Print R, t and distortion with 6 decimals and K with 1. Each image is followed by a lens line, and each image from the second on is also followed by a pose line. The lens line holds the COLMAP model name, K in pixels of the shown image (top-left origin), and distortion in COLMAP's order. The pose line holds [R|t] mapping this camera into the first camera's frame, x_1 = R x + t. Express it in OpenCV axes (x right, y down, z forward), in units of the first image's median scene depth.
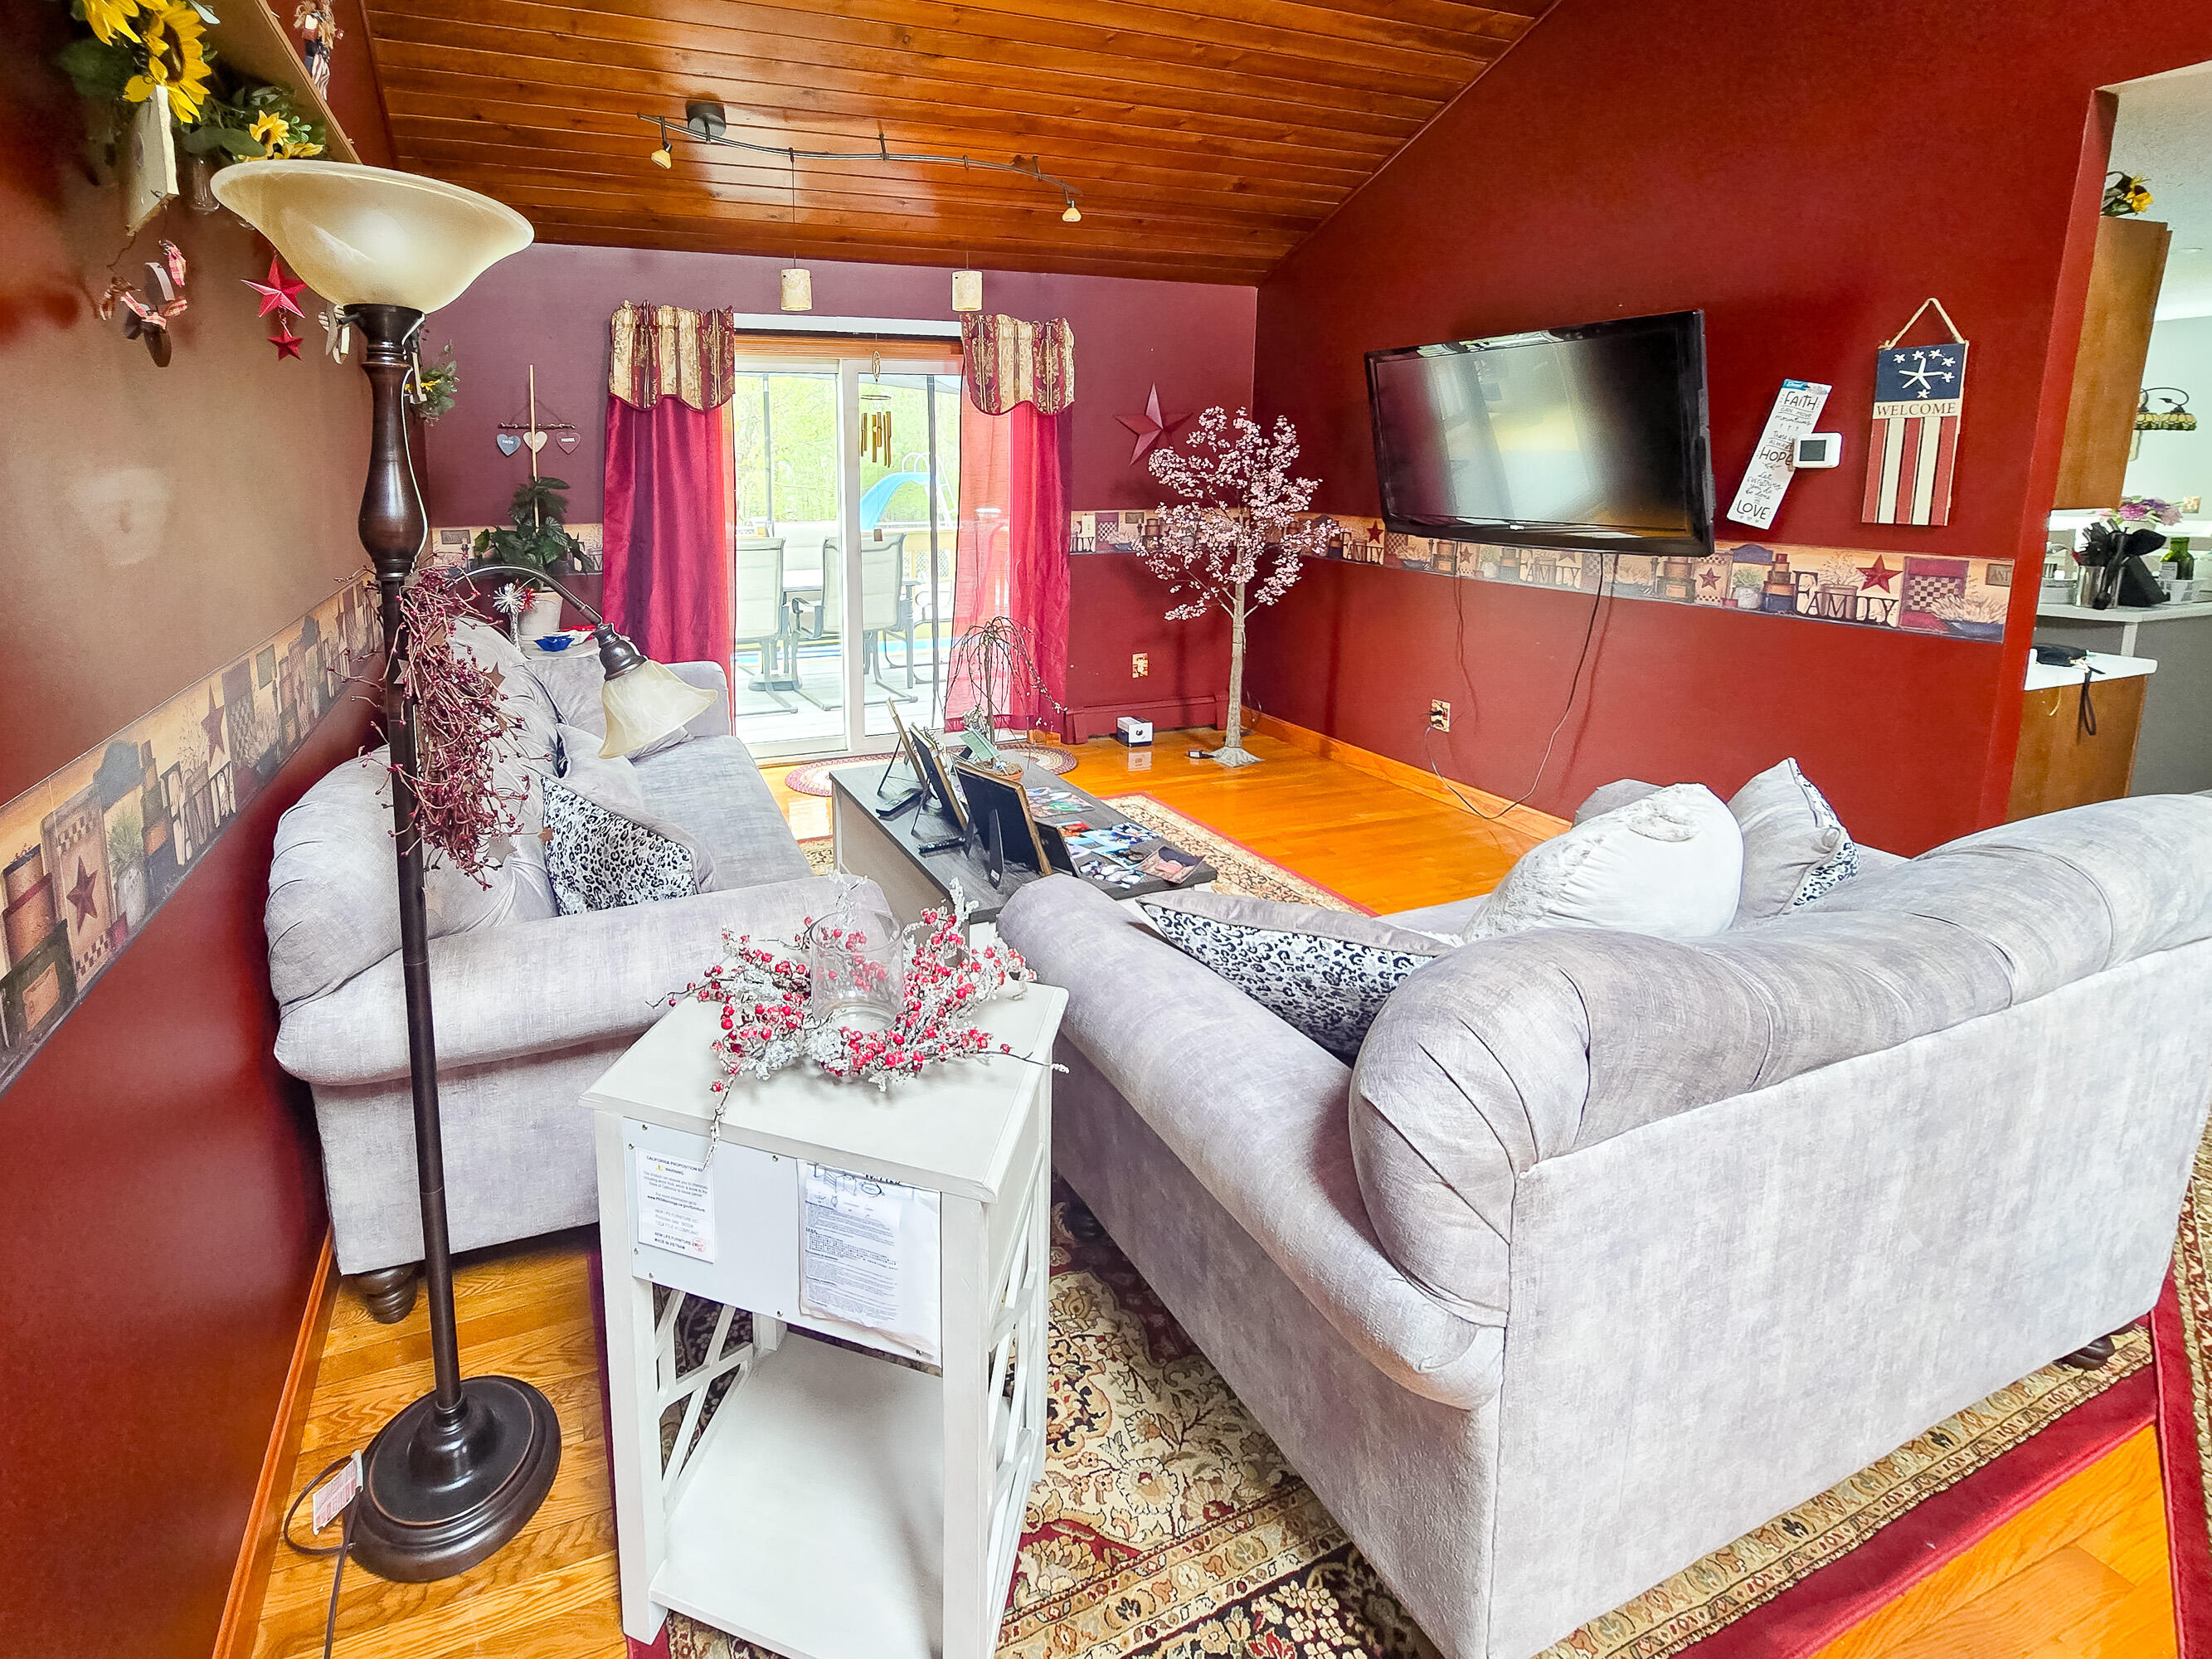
lens RADIAL K [[912.7, 0, 1078.0], [0, 912.7, 800.6], [0, 0, 1]] dist [-0.001918, -0.000386]
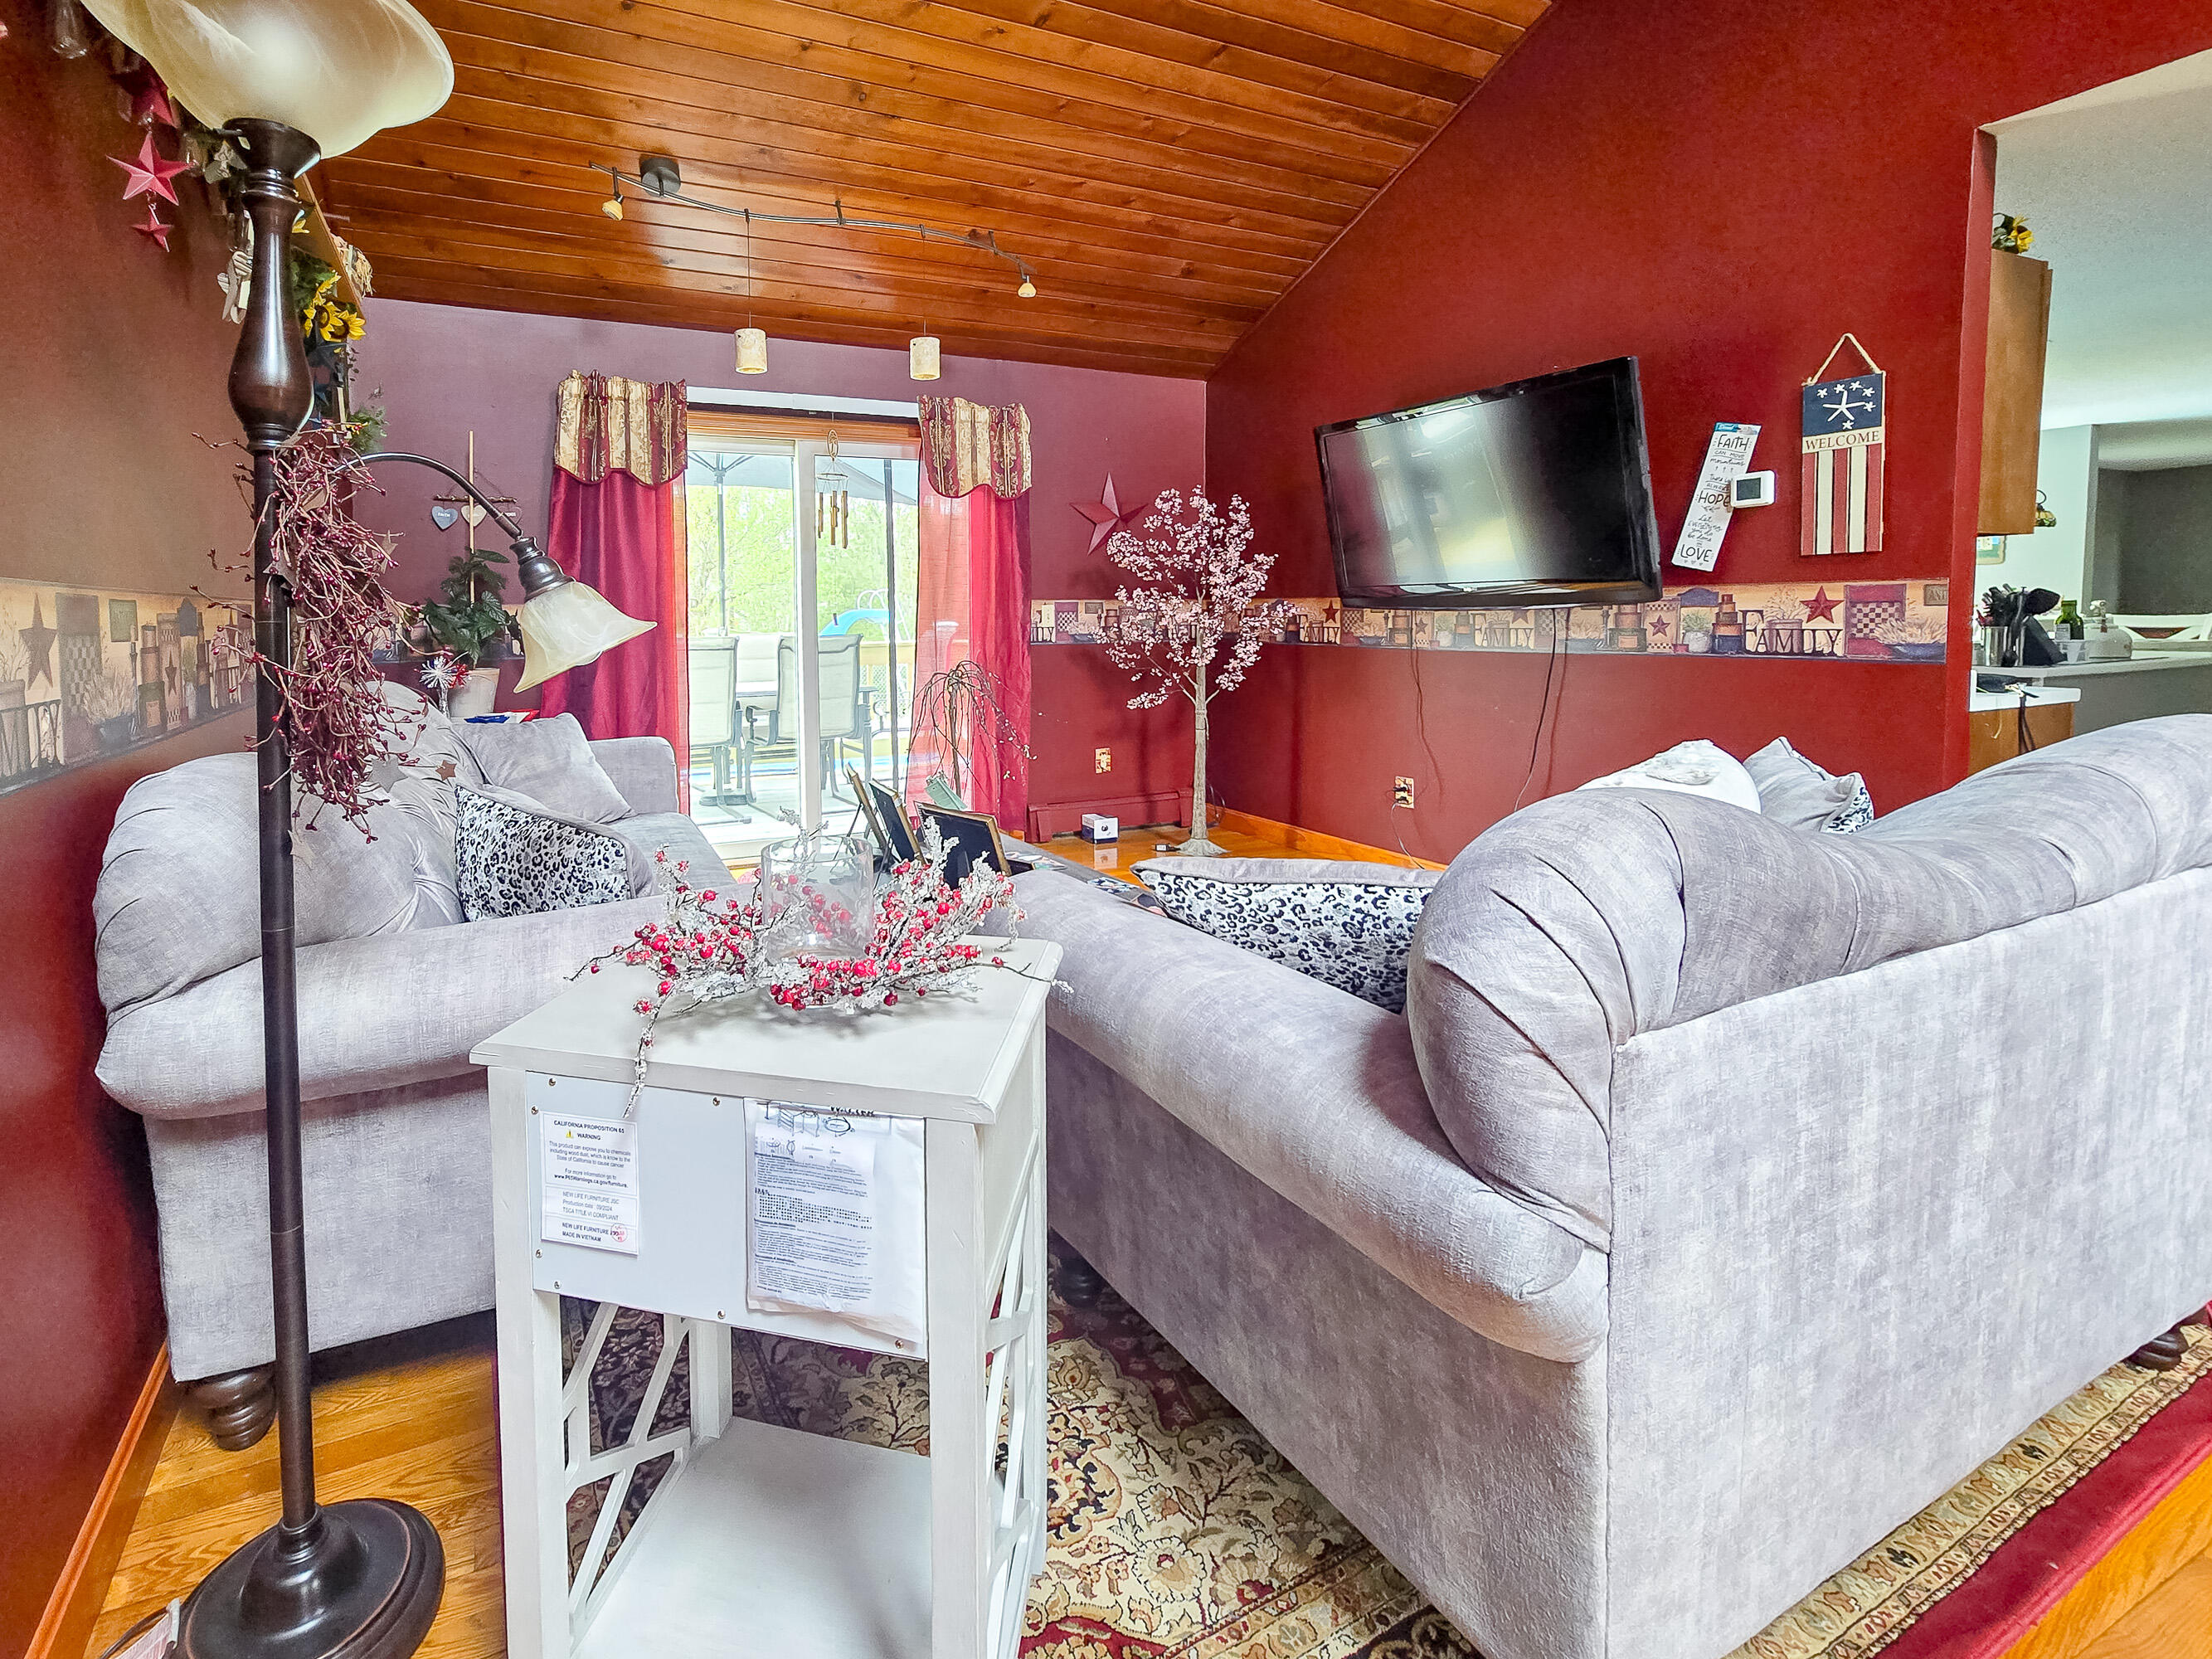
lens RADIAL K [[912.7, 0, 1095.8], [0, 912.7, 837.4], [0, 0, 1]] dist [-0.001918, -0.000386]
pose [[0.997512, -0.027618, 0.064855, -0.024525], [0.034344, 0.993878, -0.105009, 0.149771], [-0.061558, 0.106975, 0.992354, 0.087609]]
